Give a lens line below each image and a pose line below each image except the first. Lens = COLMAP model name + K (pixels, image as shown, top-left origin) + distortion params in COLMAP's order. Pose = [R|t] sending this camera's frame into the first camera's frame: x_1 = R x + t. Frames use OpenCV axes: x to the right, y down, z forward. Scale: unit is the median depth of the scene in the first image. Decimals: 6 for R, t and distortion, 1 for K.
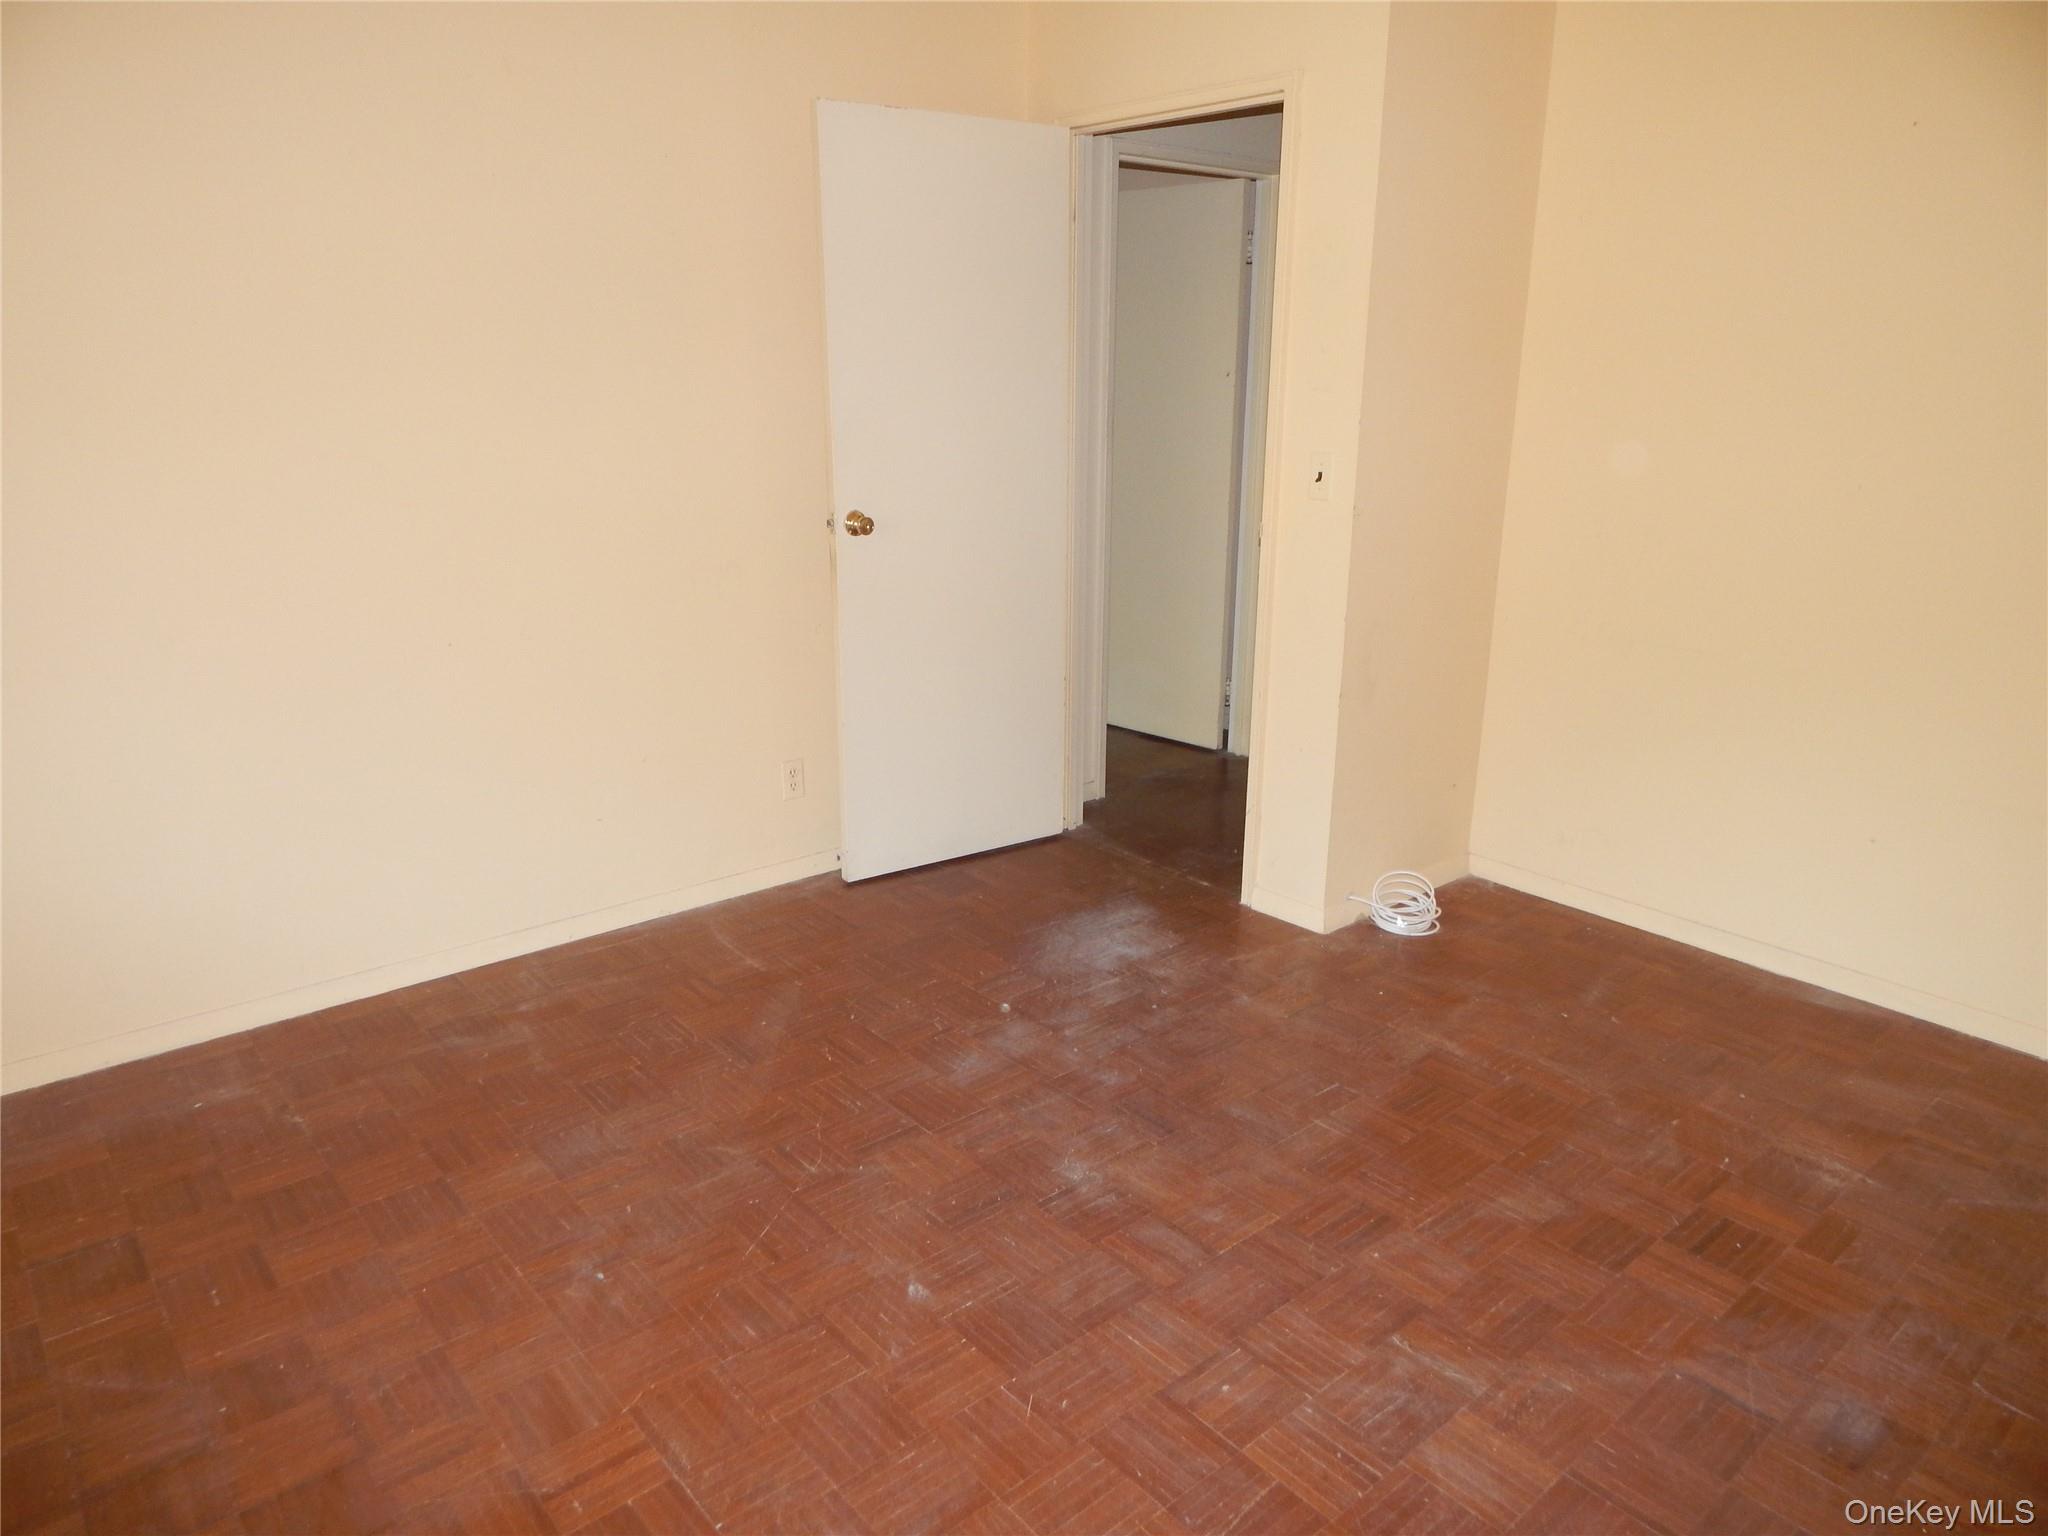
lens RADIAL K [[1344.6, 0, 1024.0], [0, 1344.6, 768.0], [0, 0, 1]] dist [-0.002595, -0.001636]
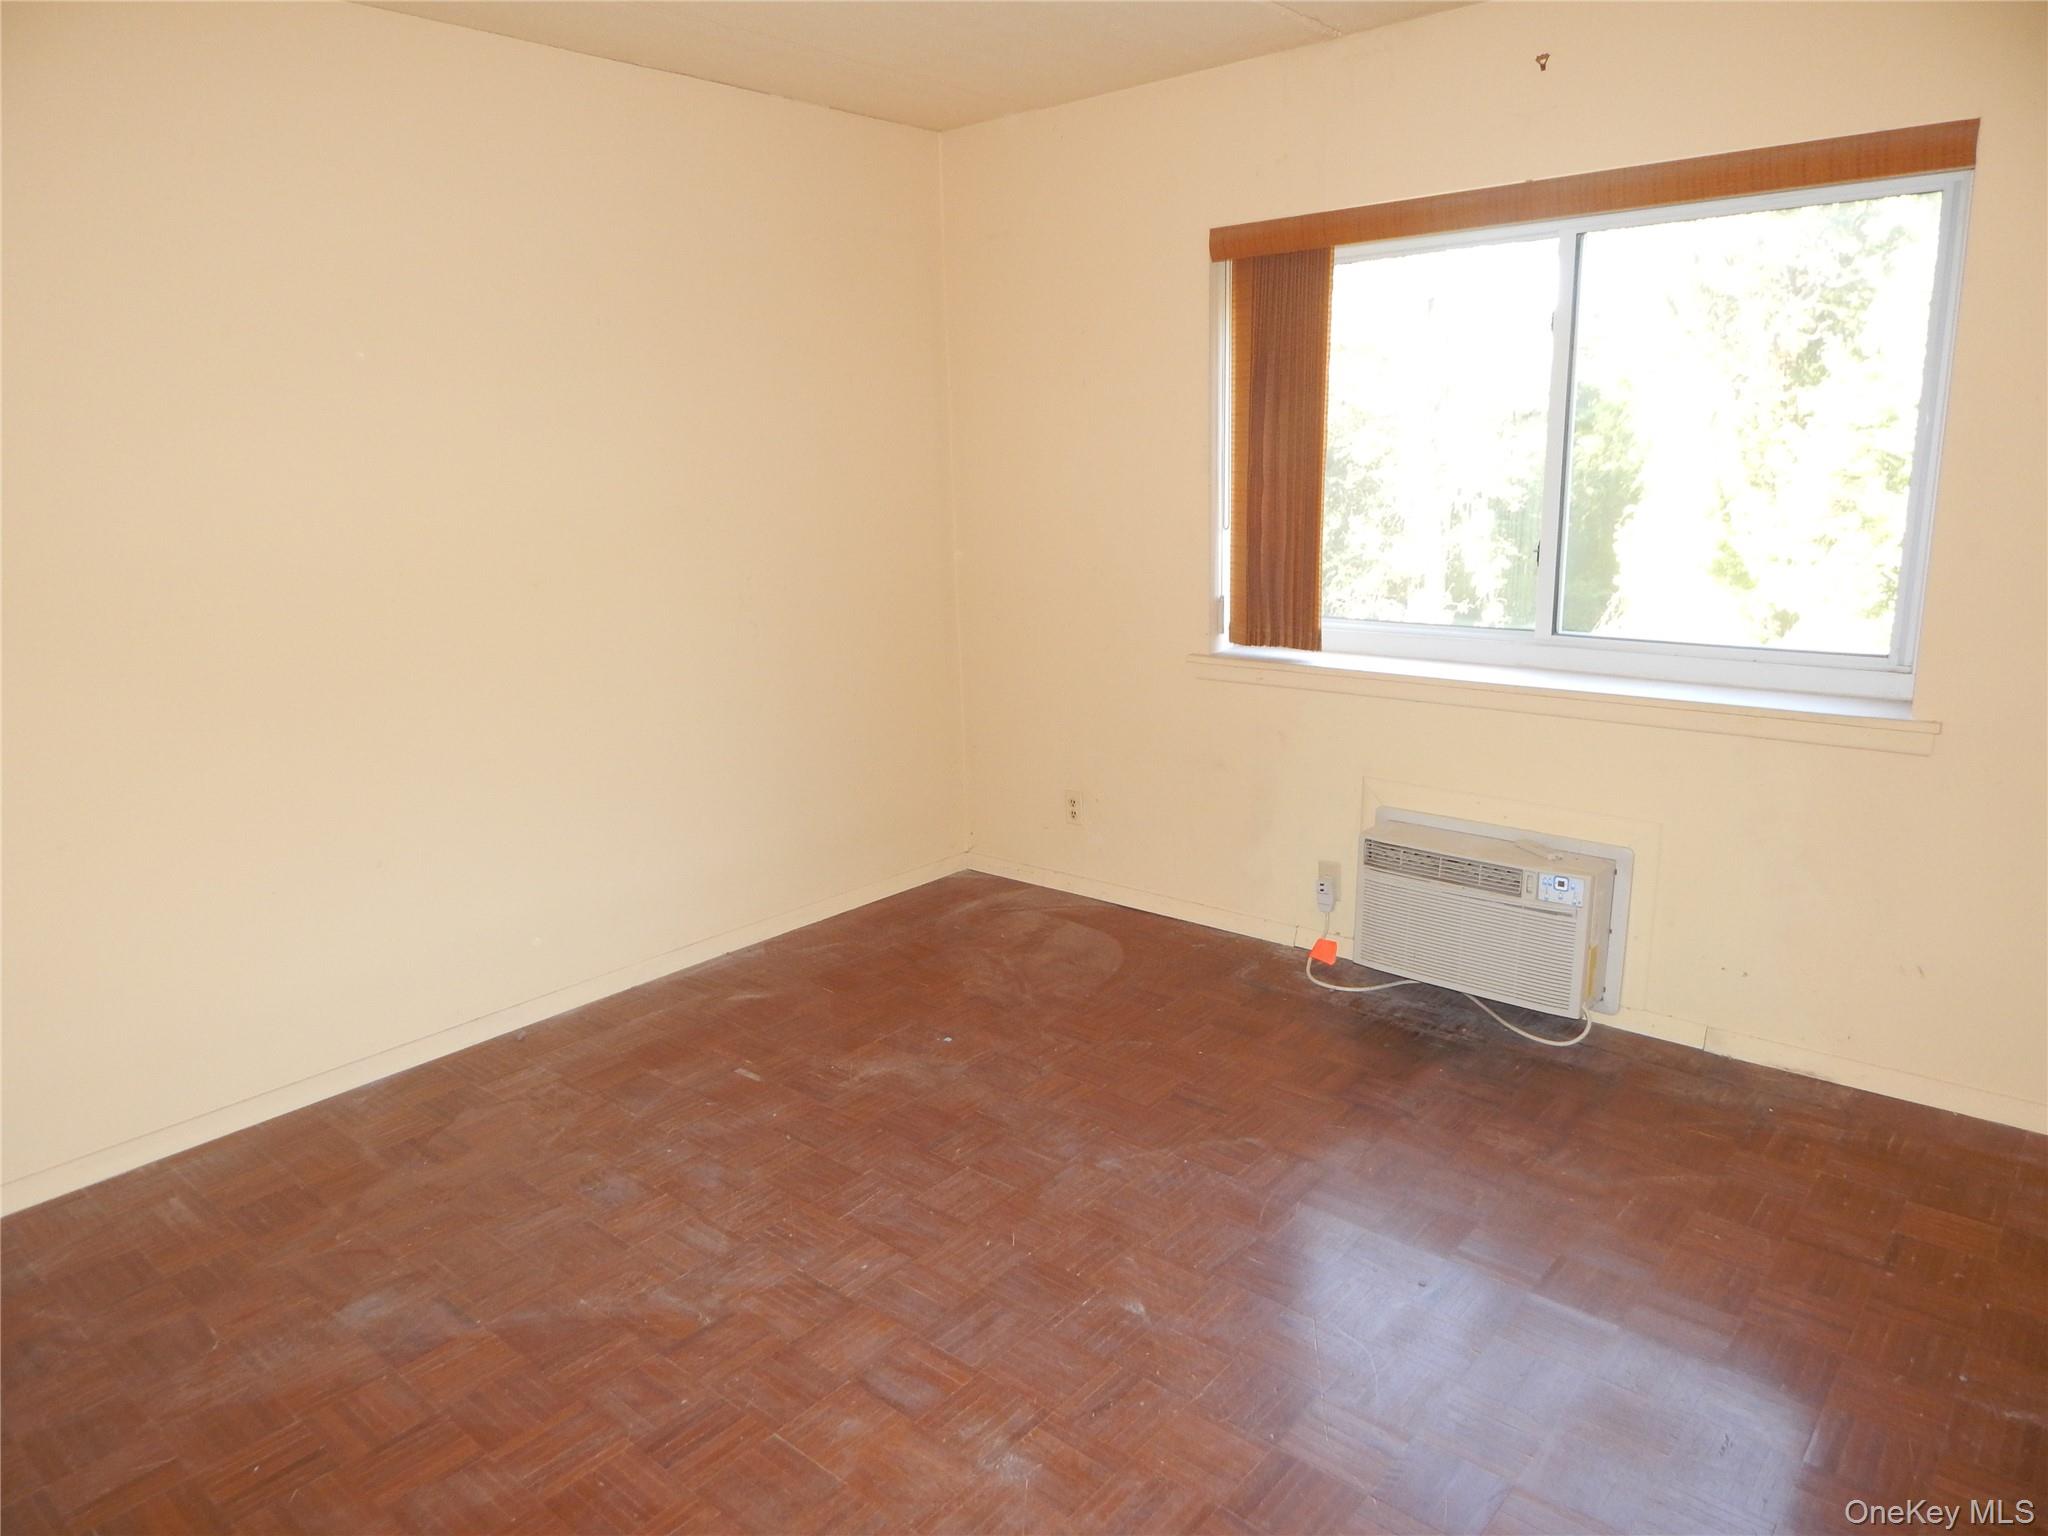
lens RADIAL K [[1352.7, 0, 1024.0], [0, 1352.7, 768.0], [0, 0, 1]] dist [0.005670, -0.001494]
pose [[-0.988363, 0.048194, -0.144277, 0.140376], [-0.029491, 0.869776, 0.492565, -0.505238], [0.149228, 0.491088, -0.858233, 1.631381]]
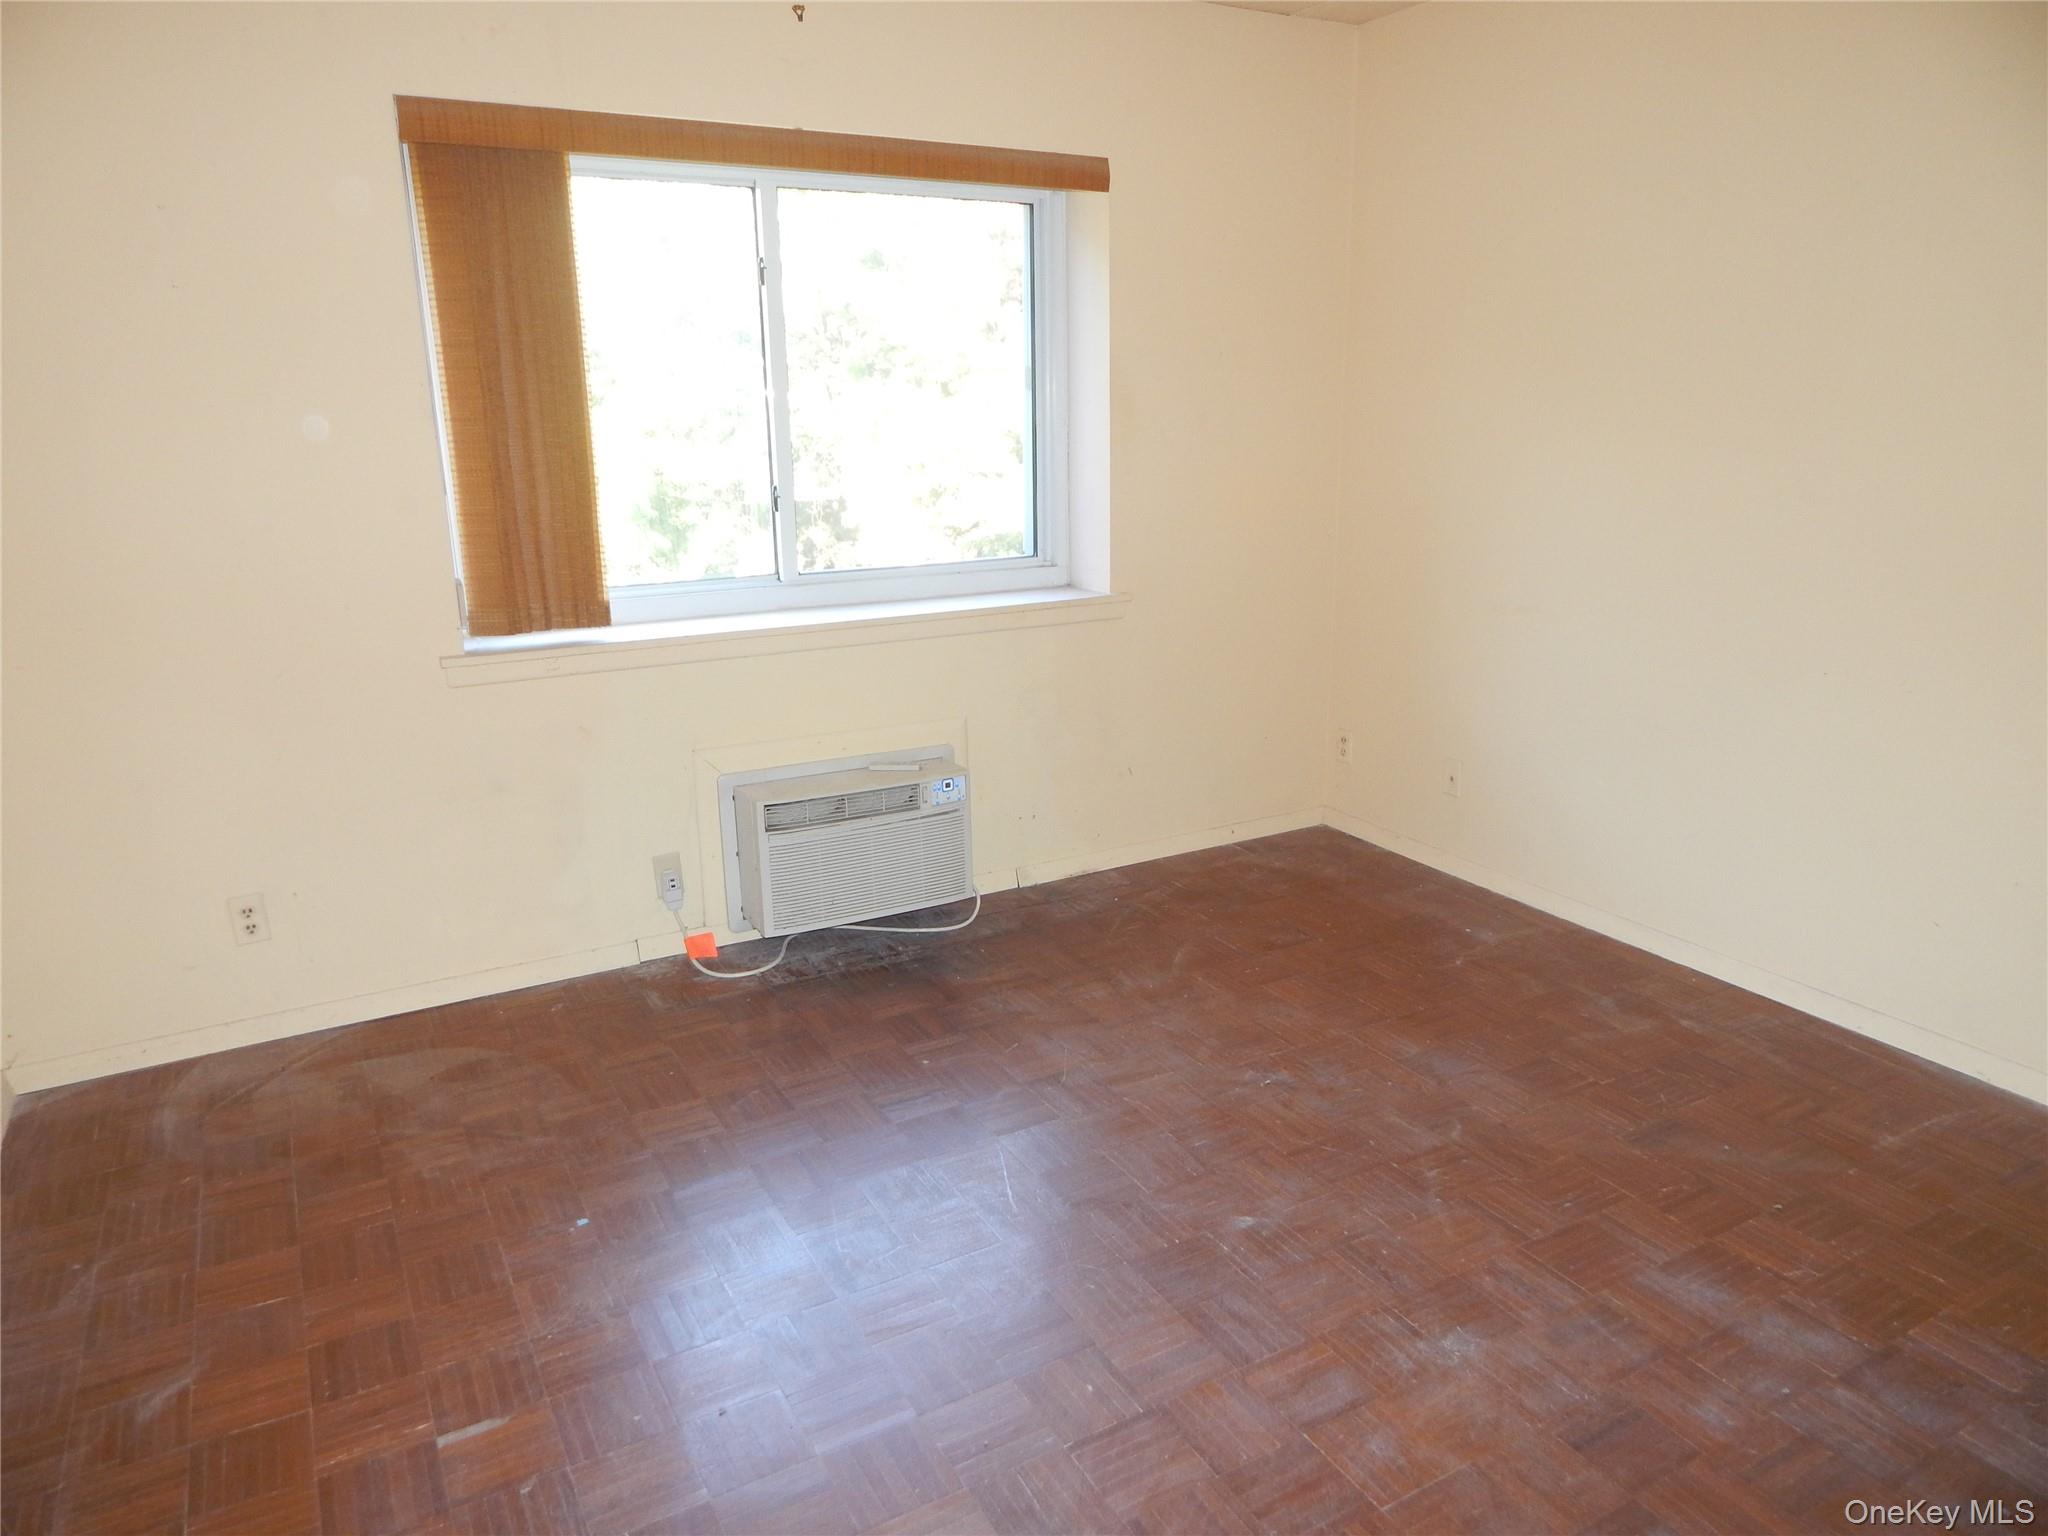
lens RADIAL K [[1344.6, 0, 1024.0], [0, 1344.6, 768.0], [0, 0, 1]] dist [-0.002595, -0.001636]
pose [[-0.196633, 0.253877, -0.947039, 0.871442], [-0.270674, 0.914305, 0.301301, -0.229229], [0.942375, 0.315585, -0.111065, 0.791951]]
